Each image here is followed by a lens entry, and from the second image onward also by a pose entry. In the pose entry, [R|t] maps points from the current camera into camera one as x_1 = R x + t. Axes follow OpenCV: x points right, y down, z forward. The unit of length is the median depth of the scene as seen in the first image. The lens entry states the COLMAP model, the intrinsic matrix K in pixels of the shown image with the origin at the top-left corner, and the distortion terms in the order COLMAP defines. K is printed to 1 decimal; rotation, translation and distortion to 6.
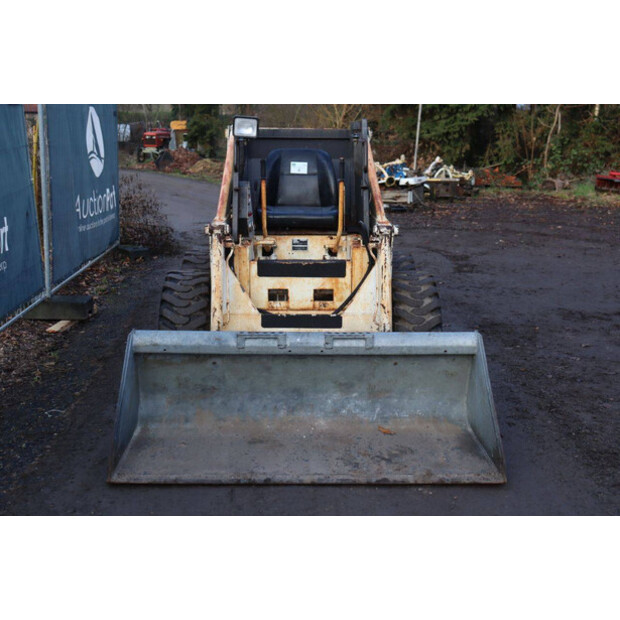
lens RADIAL K [[904.8, 0, 310.0], [0, 904.8, 308.9], [0, 0, 1]] dist [0.038142, 0.000000]
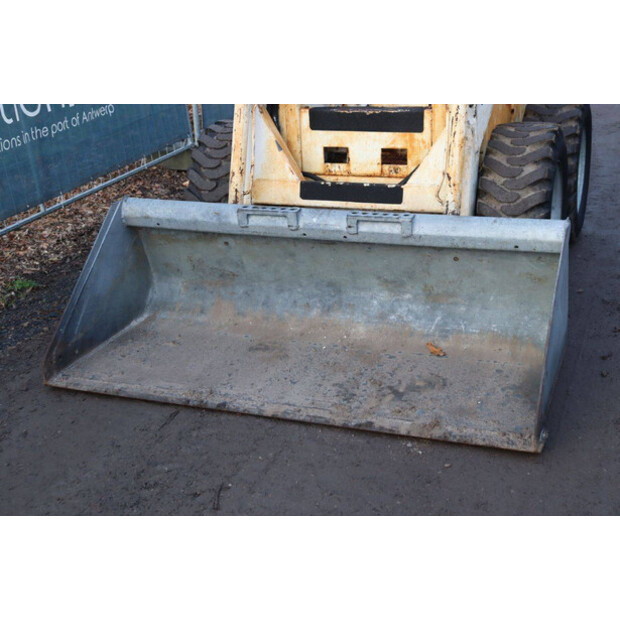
lens RADIAL K [[965.9, 0, 310.0], [0, 965.9, 310.9], [0, 0, 1]] dist [0.106226, 0.000000]
pose [[0.918261, 0.086953, -0.386310, 0.284529], [-0.020585, 0.984756, 0.172722, -0.028201], [0.395439, -0.150651, 0.906053, 0.255597]]
